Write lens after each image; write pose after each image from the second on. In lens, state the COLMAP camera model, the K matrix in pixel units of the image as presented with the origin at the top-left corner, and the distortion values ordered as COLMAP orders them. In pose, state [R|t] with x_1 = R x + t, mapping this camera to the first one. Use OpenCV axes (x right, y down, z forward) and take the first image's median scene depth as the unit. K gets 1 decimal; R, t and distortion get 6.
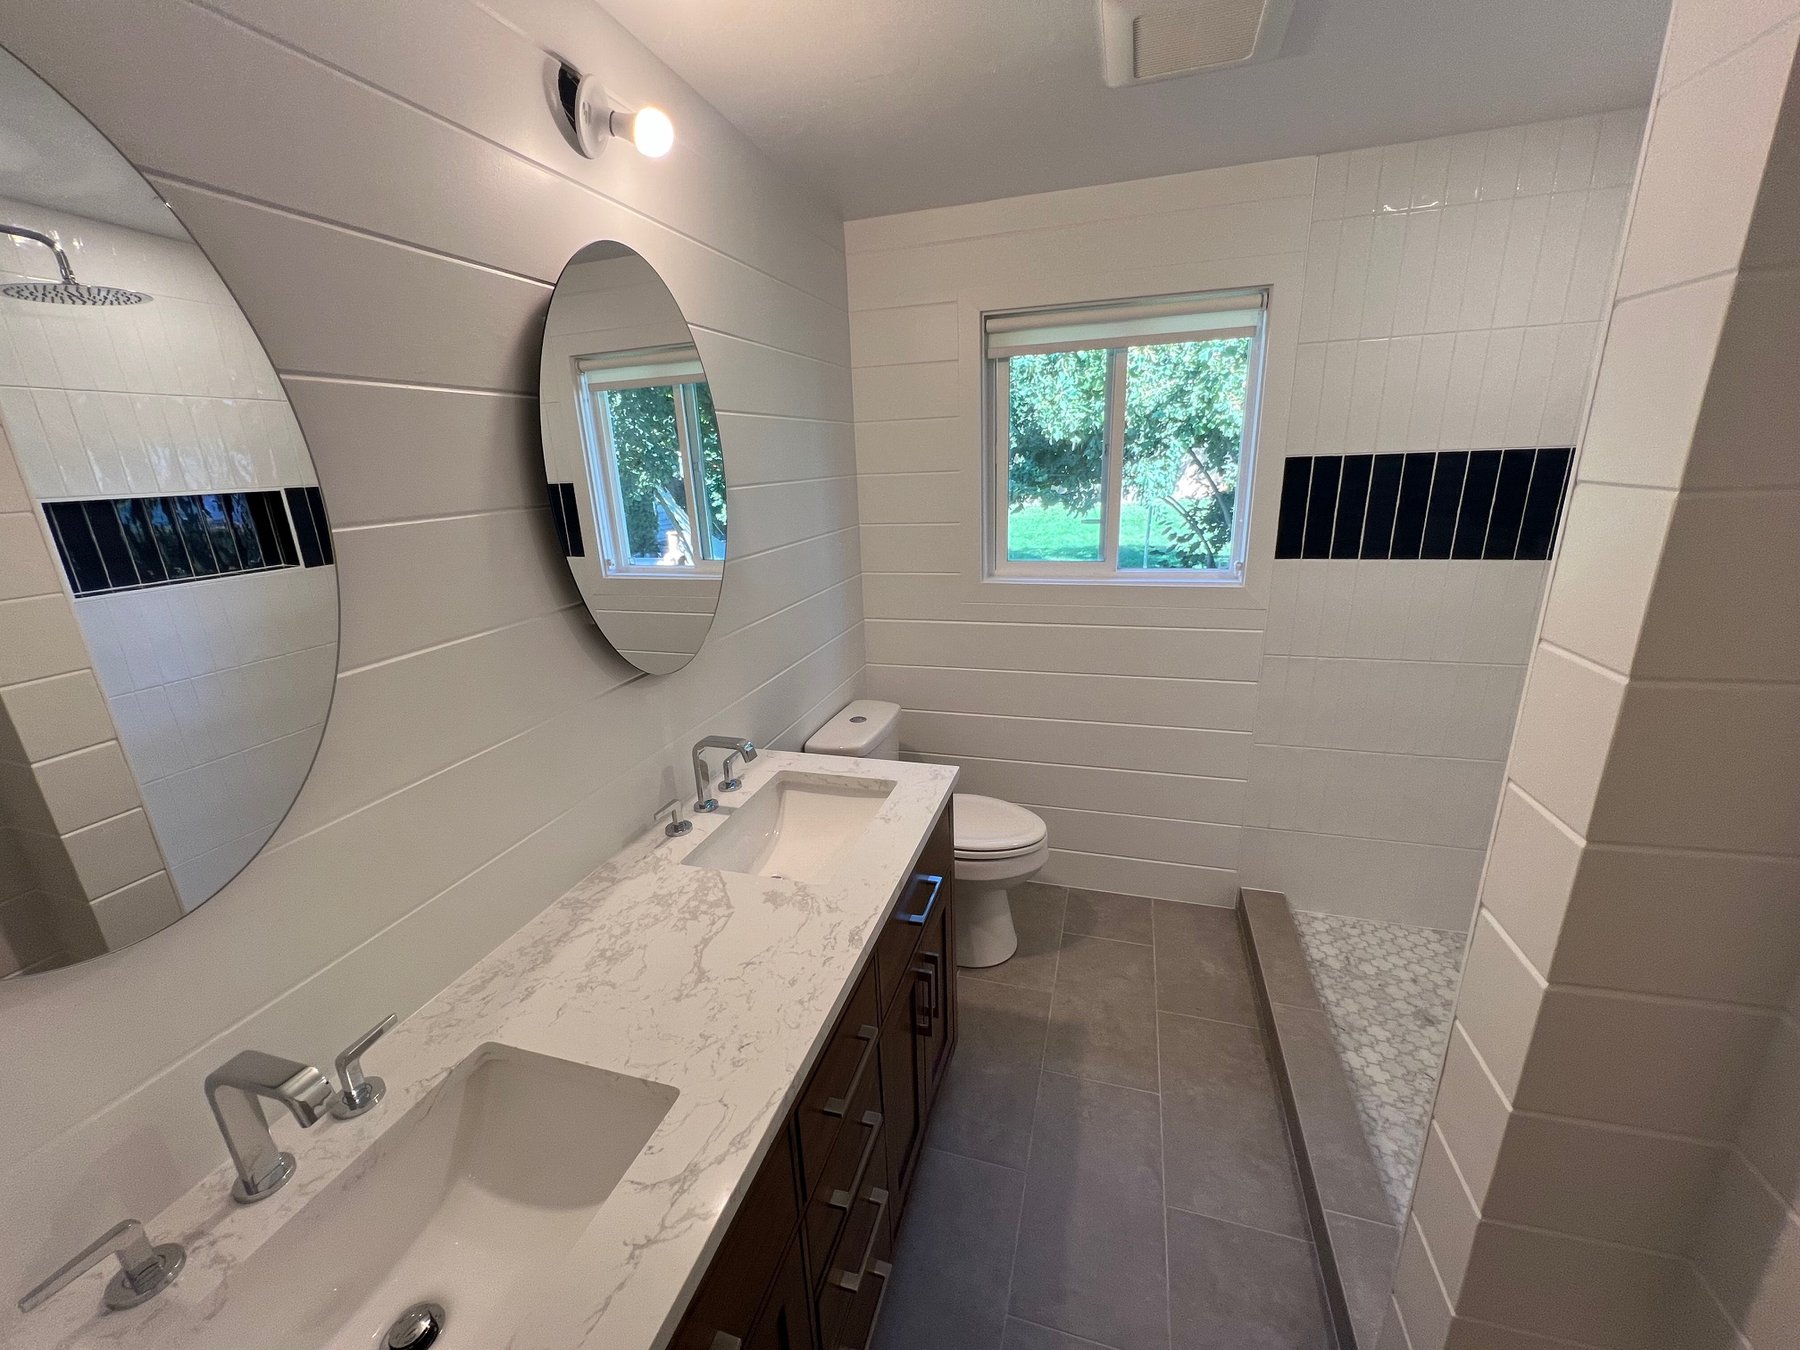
lens RADIAL K [[712.8, 0, 897.6], [0, 712.8, 671.2], [0, 0, 1]] dist [0.001102, 0.000062]
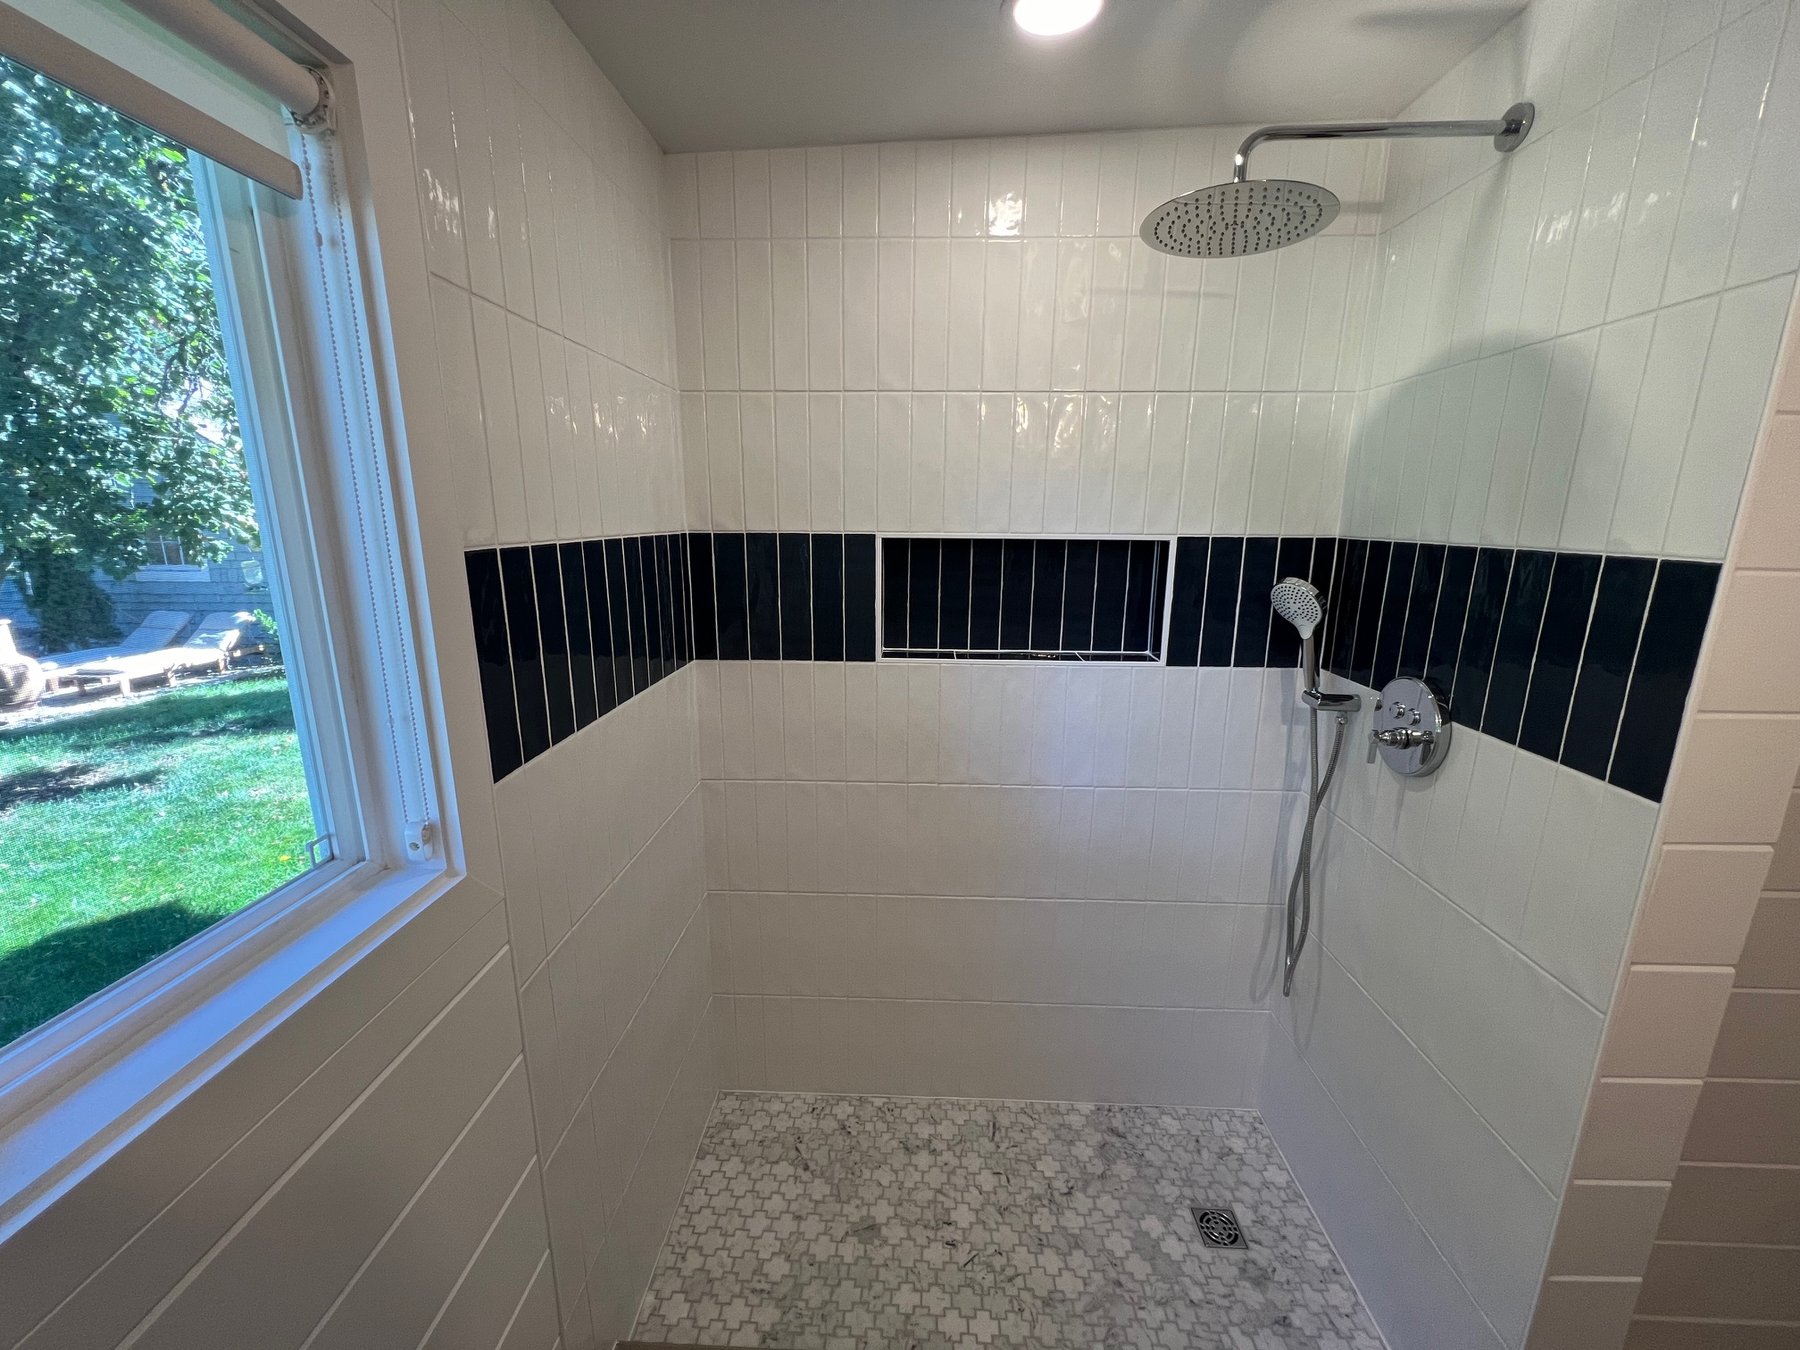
lens RADIAL K [[712.8, 0, 897.0], [0, 712.8, 674.8], [0, 0, 1]] dist [0.001102, 0.000062]
pose [[-0.252685, -0.174605, 0.951663, 0.071780], [0.289834, 0.924755, 0.246625, -0.250985], [-0.923118, 0.338143, -0.183065, 0.819911]]
